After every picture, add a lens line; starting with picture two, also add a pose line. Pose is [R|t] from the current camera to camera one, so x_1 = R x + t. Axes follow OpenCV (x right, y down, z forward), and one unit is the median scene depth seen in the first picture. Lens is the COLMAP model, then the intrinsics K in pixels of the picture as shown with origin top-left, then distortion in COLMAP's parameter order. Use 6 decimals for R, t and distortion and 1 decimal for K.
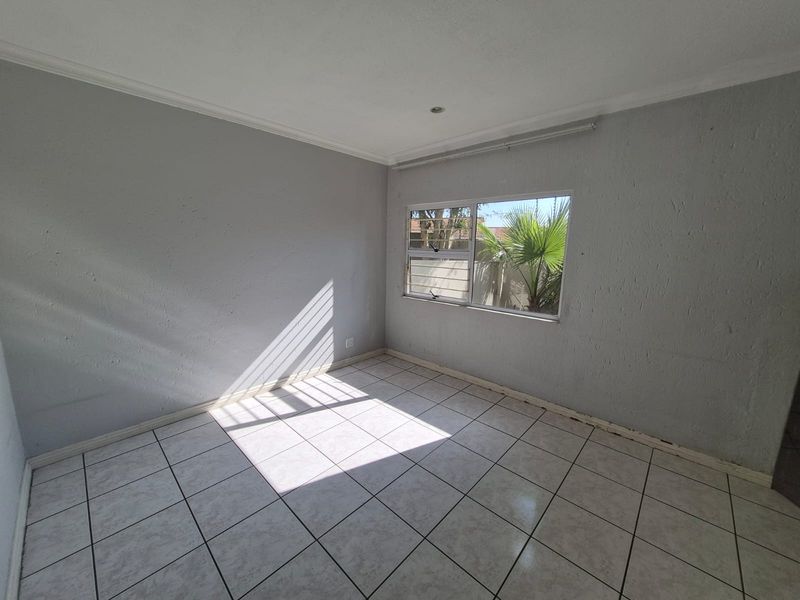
lens RADIAL K [[313.2, 0, 399.1], [0, 313.2, 299.8], [0, 0, 1]] dist [0.006080, -0.000169]
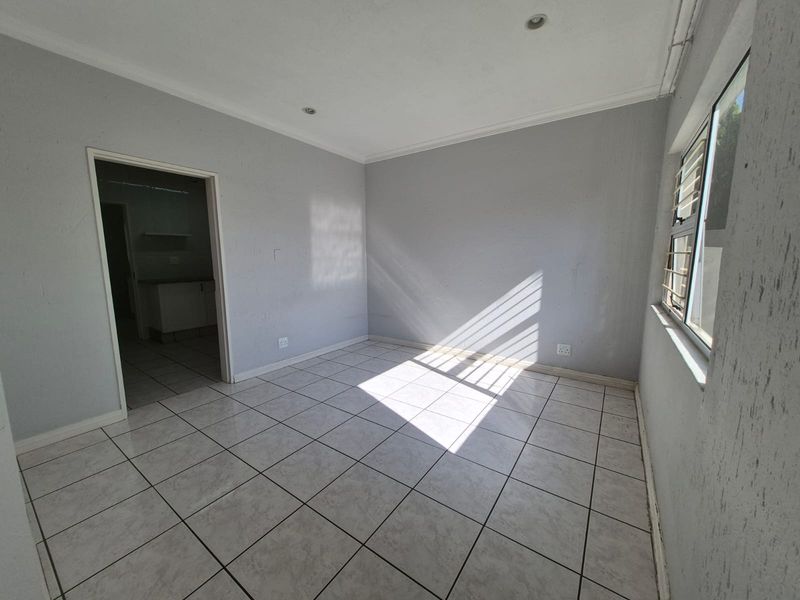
lens RADIAL K [[313.2, 0, 401.3], [0, 313.2, 298.3], [0, 0, 1]] dist [0.006080, -0.000169]
pose [[0.143867, 0.118223, -0.982510, 0.730637], [-0.163911, 0.981971, 0.094157, -0.001575], [0.975928, 0.147498, 0.160652, 0.572186]]
